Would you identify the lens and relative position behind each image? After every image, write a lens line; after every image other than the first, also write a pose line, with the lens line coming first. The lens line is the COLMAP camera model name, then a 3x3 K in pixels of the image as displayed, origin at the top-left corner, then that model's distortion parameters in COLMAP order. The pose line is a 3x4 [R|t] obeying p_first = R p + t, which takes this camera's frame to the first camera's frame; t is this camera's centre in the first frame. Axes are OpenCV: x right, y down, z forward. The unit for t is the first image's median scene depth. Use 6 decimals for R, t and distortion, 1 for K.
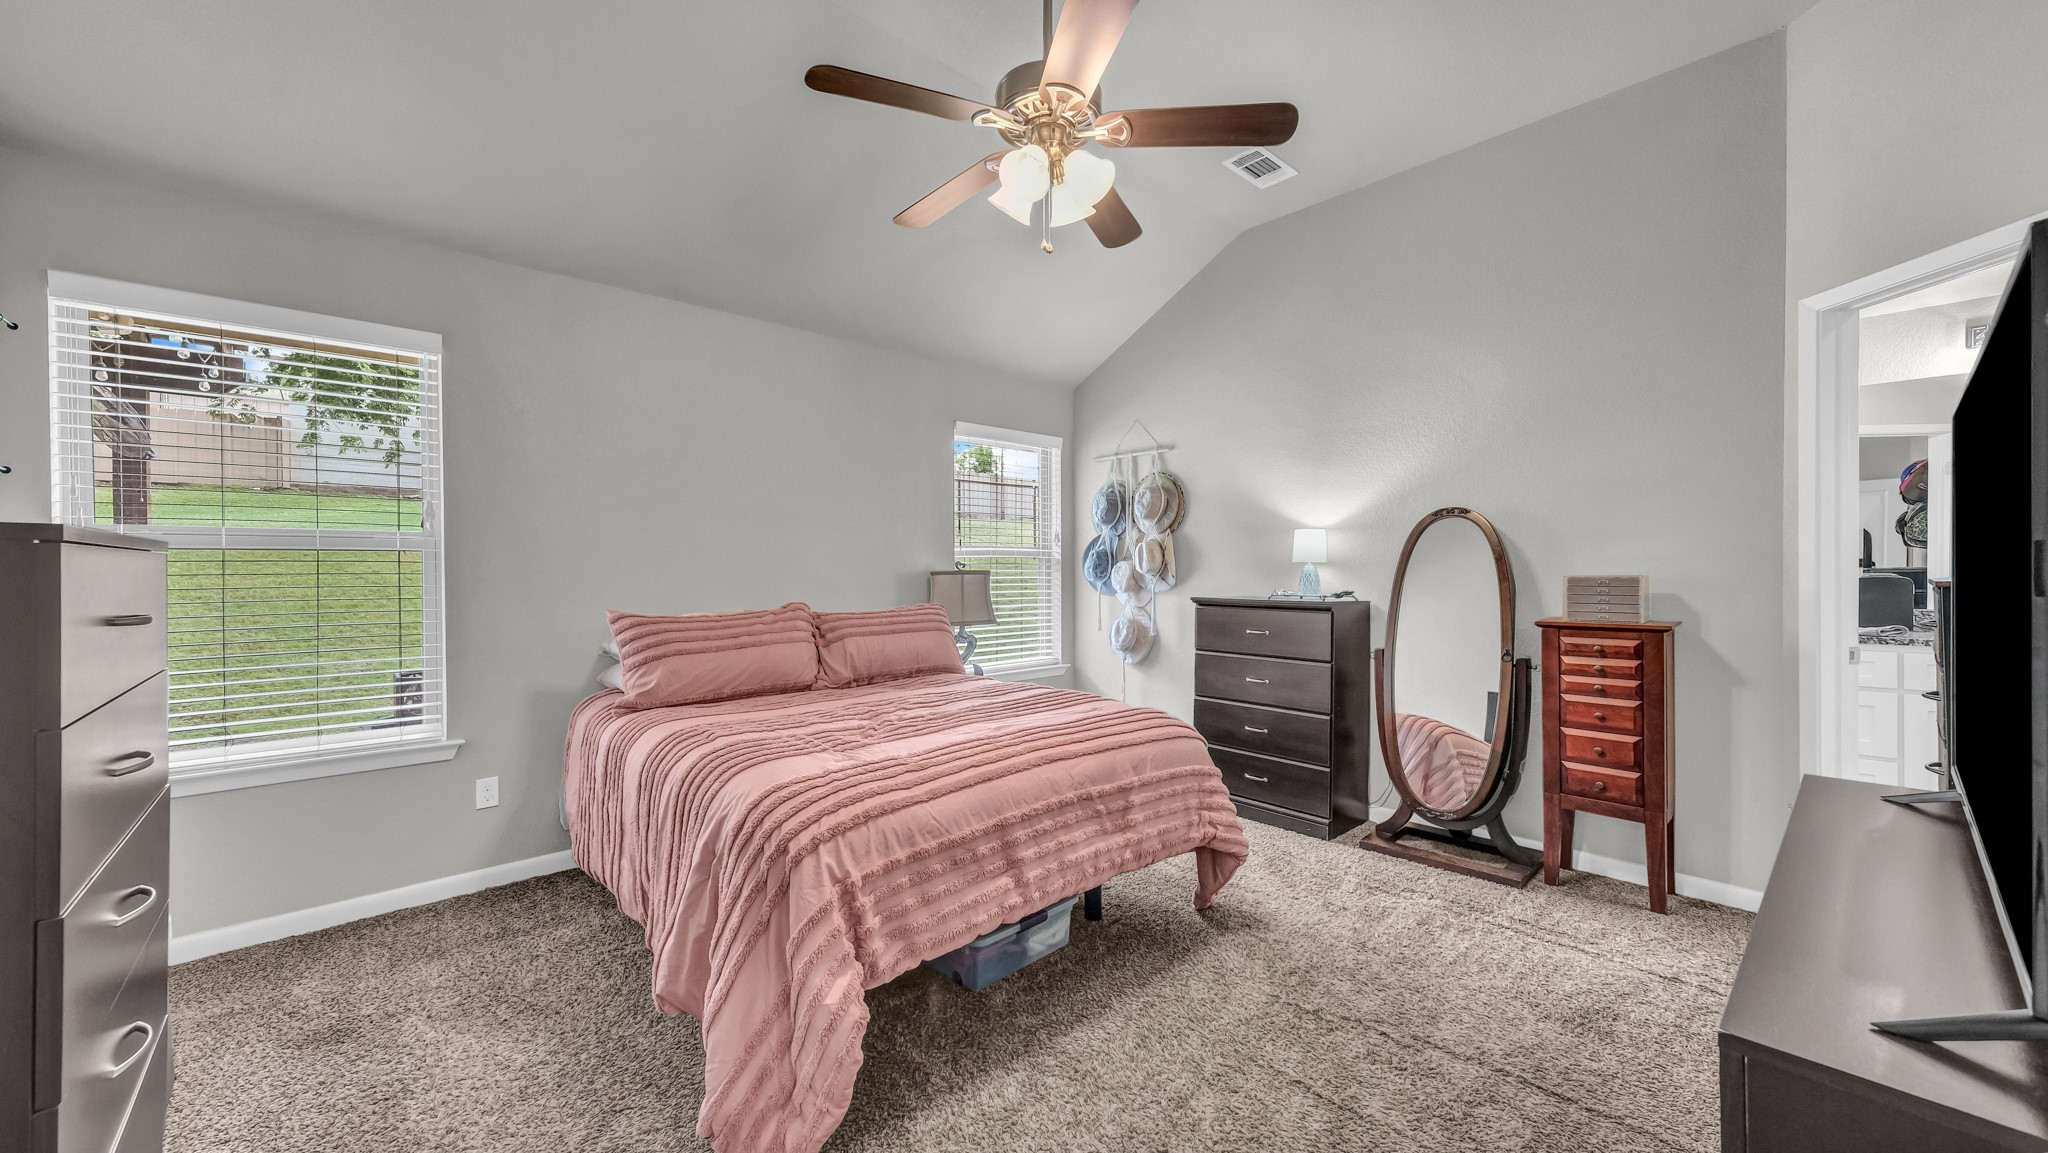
lens RADIAL K [[715.6, 0, 1028.8], [0, 715.6, 570.3], [0, 0, 1]] dist [0.001314, 0.000221]
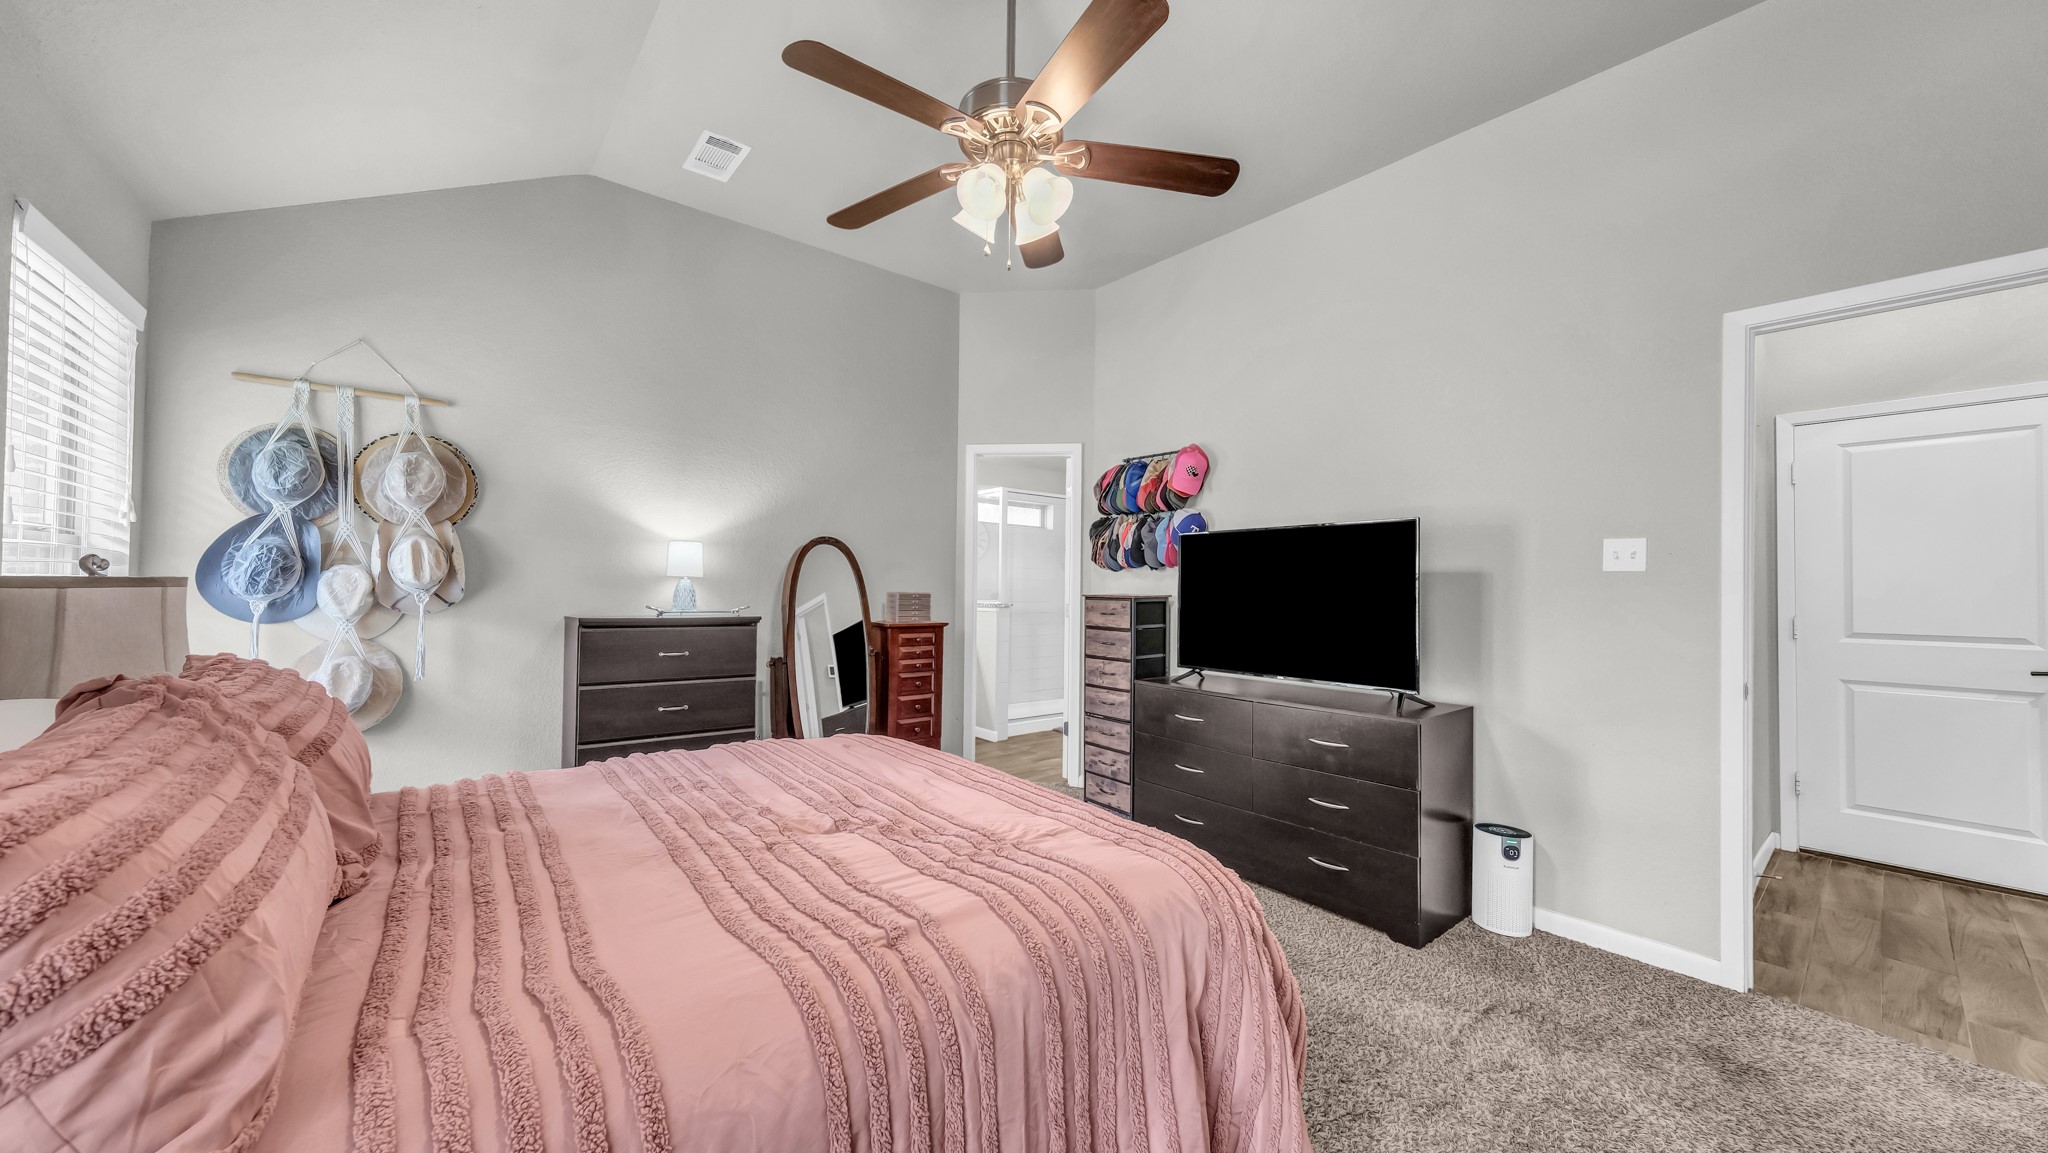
lens RADIAL K [[701.2, 0, 1030.6], [0, 701.2, 584.5], [0, 0, 1]] dist [-0.000899, 0.000041]
pose [[0.083201, 0.012649, 0.996453, -0.581548], [-0.014949, 0.999823, -0.011443, 0.002974], [-0.996421, -0.013944, 0.083375, 0.528463]]
